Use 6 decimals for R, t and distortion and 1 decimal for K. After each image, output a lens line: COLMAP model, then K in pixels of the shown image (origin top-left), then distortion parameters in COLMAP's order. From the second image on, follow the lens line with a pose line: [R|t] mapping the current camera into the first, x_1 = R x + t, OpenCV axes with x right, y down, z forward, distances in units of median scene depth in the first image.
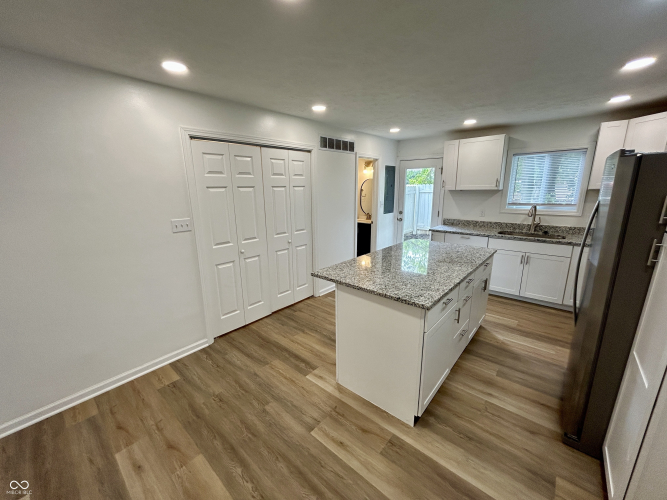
lens RADIAL K [[269.8, 0, 332.2], [0, 269.8, 248.1], [0, 0, 1]] dist [0.002266, 0.002067]
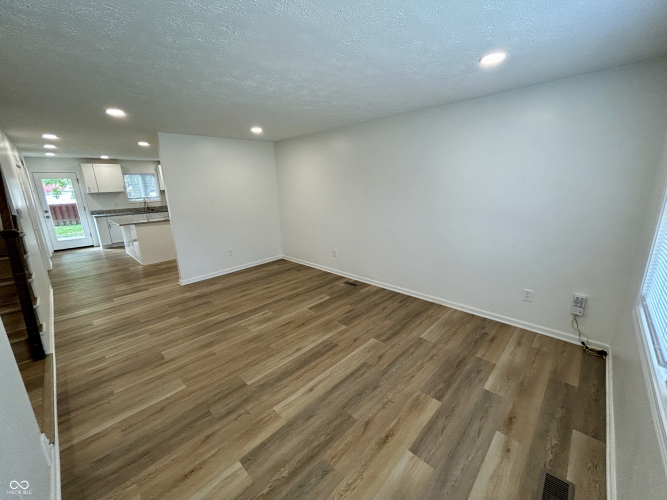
lens RADIAL K [[269.8, 0, 330.9], [0, 269.8, 247.8], [0, 0, 1]] dist [0.002266, 0.002067]
pose [[0.062276, -0.227864, 0.971699, -1.965659], [0.250458, 0.946004, 0.205786, 0.217420], [-0.966122, 0.230554, 0.115984, -0.888582]]
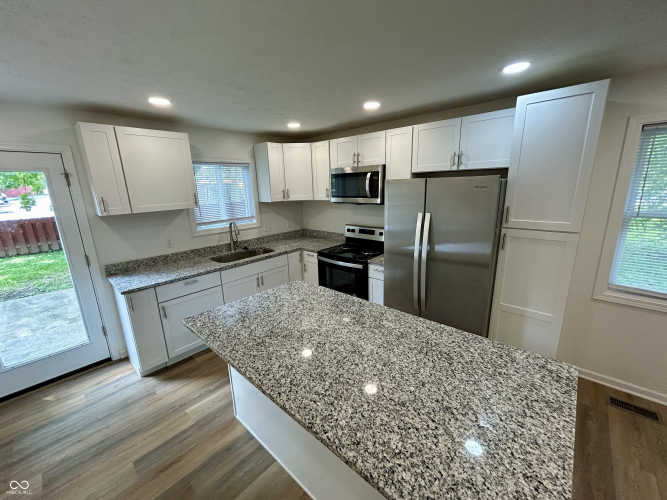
lens RADIAL K [[269.8, 0, 332.7], [0, 269.8, 249.1], [0, 0, 1]] dist [0.002266, 0.002067]
pose [[0.024214, -0.222392, 0.974657, -0.193070], [0.249563, 0.945420, 0.209521, -0.254543], [-0.968056, 0.238165, 0.078393, 0.901645]]
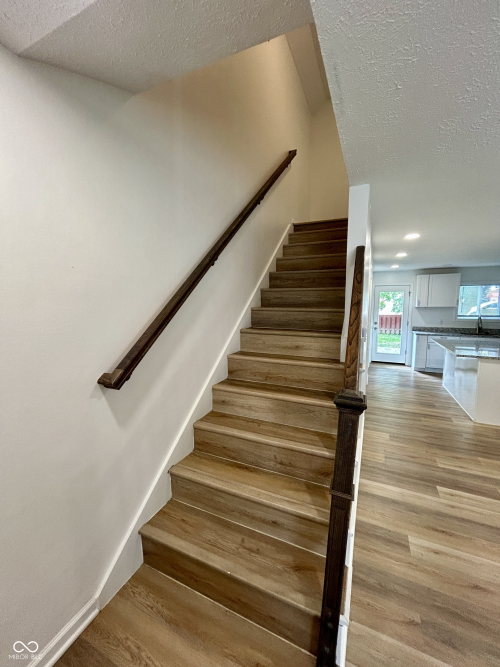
lens RADIAL K [[269.8, 0, 254.6], [0, 269.8, 336.0], [0, 0, 1]] dist [0.002266, 0.002067]
pose [[0.955319, -0.026102, 0.294423, -1.452208], [0.057265, 0.993565, -0.097722, 0.056110], [-0.289977, 0.110216, 0.950666, -0.190200]]
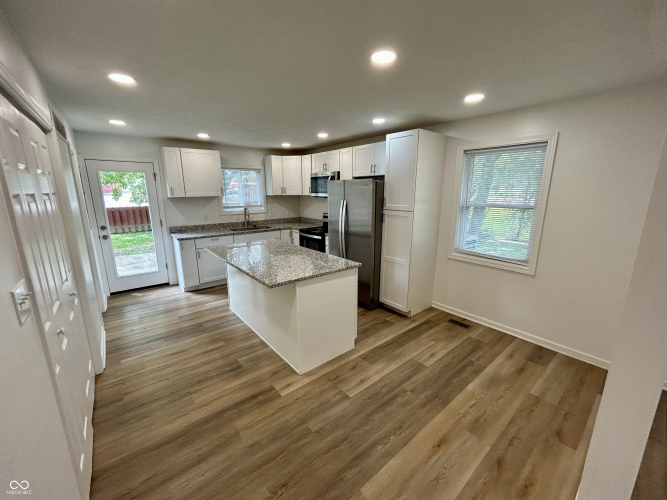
lens RADIAL K [[269.8, 0, 332.2], [0, 269.8, 248.9], [0, 0, 1]] dist [0.002266, 0.002067]
pose [[0.175904, -0.200608, 0.963750, -0.758986], [0.221294, 0.962016, 0.159857, -0.109893], [-0.959212, 0.185153, 0.213616, 0.470916]]
